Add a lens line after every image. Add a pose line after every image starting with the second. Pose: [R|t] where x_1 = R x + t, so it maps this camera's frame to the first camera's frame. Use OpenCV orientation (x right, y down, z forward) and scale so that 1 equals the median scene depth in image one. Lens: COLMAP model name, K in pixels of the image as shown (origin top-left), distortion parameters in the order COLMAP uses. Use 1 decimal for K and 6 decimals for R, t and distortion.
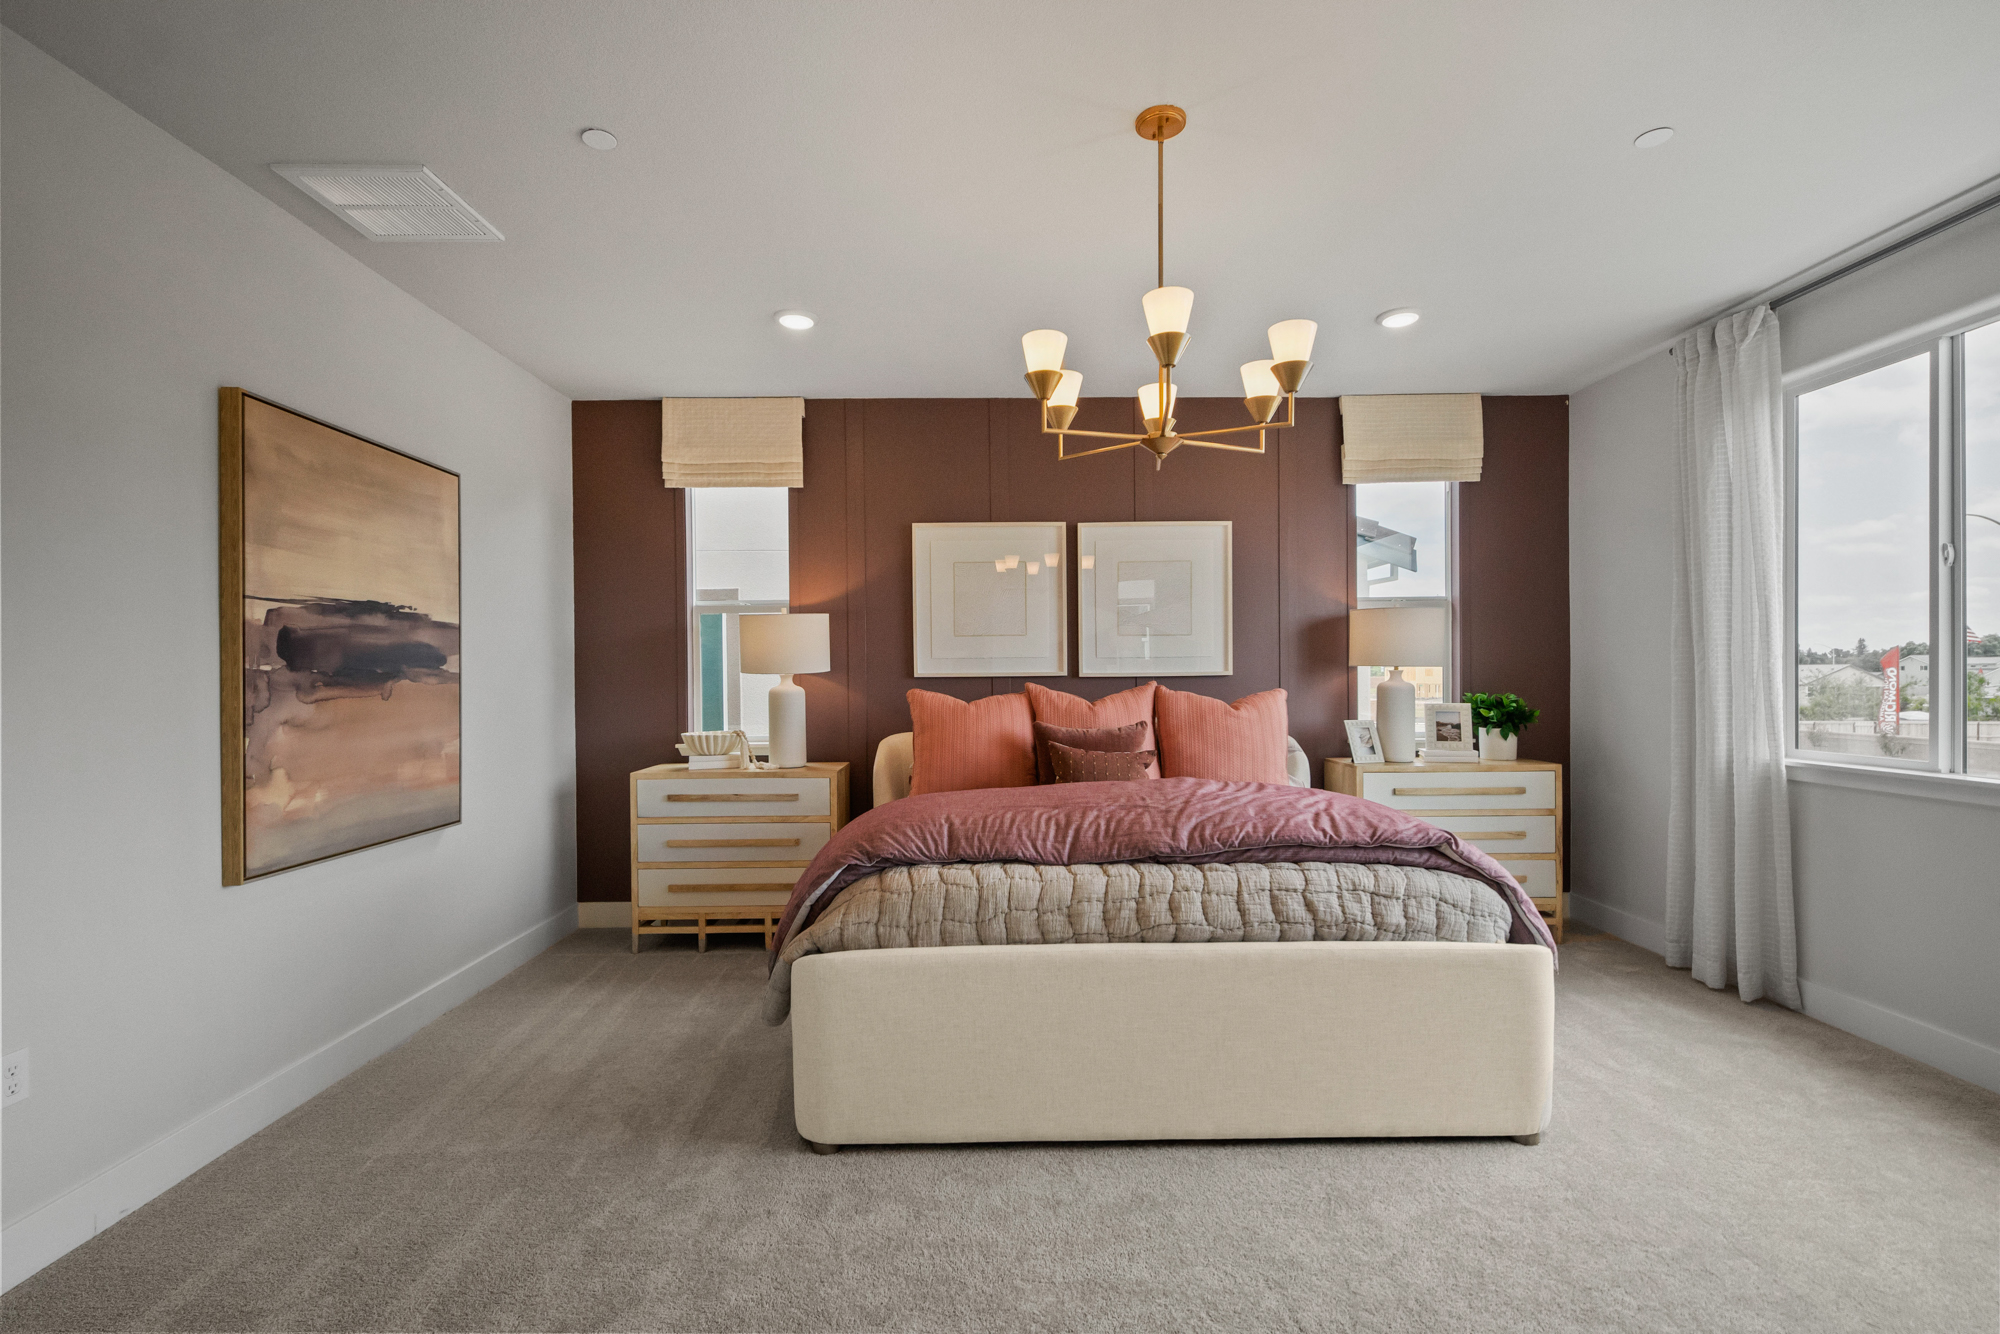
lens RADIAL K [[907.7, 0, 991.6], [0, 907.7, 674.2], [0, 0, 1]] dist [0.010821, -0.000377]
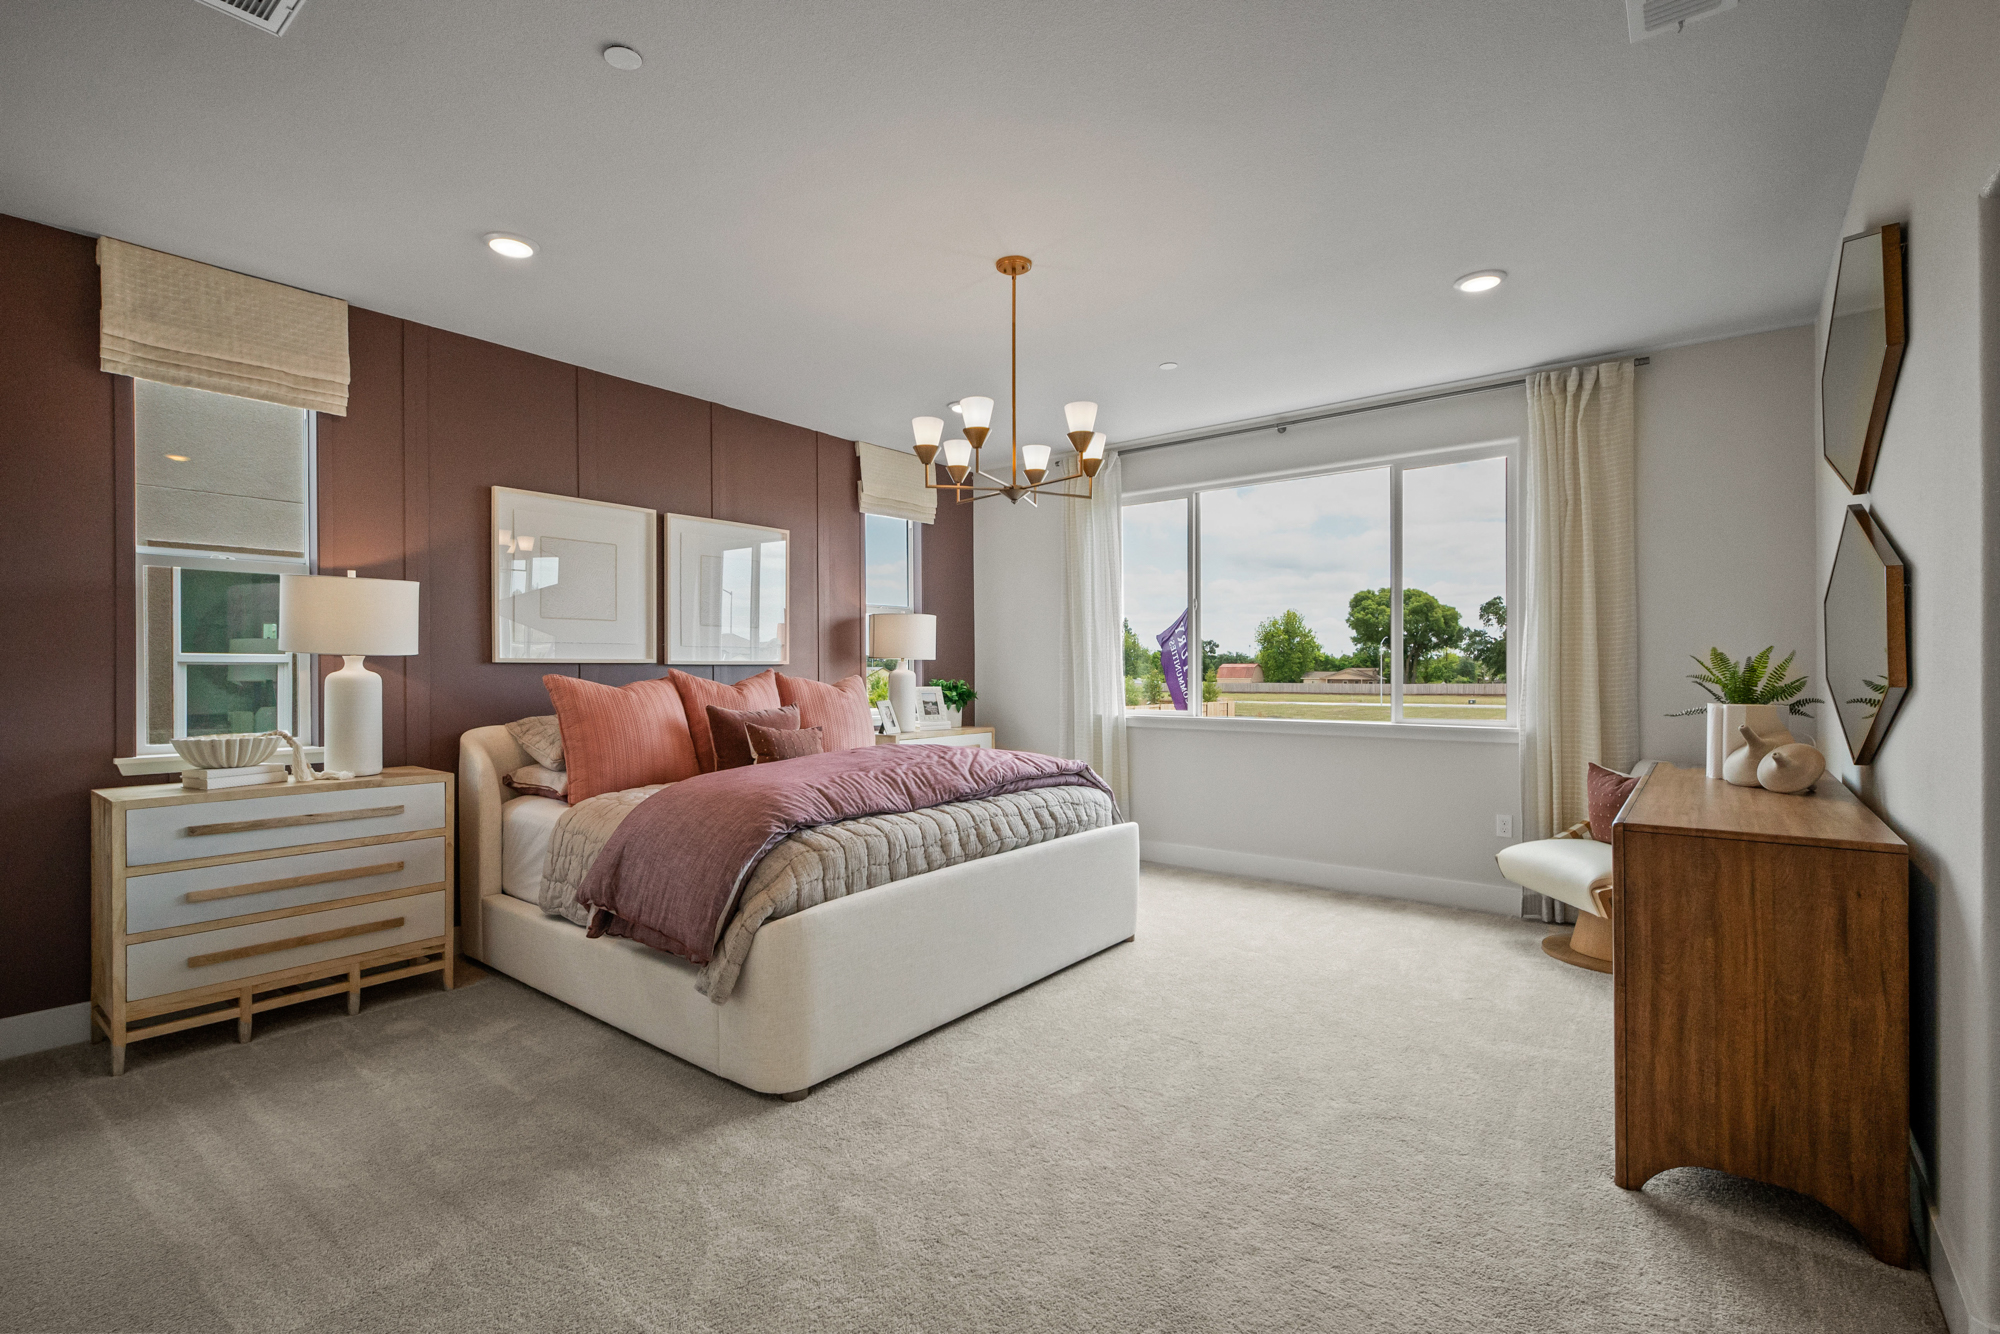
lens RADIAL K [[910.3, 0, 1000.0], [0, 910.3, 667.0], [0, 0, 1]] dist [0.000114, -0.000068]
pose [[0.620765, 0.008935, 0.783946, -0.514373], [-0.001925, 0.999949, -0.009872, 0.016447], [-0.783995, 0.004619, 0.620751, 0.087157]]
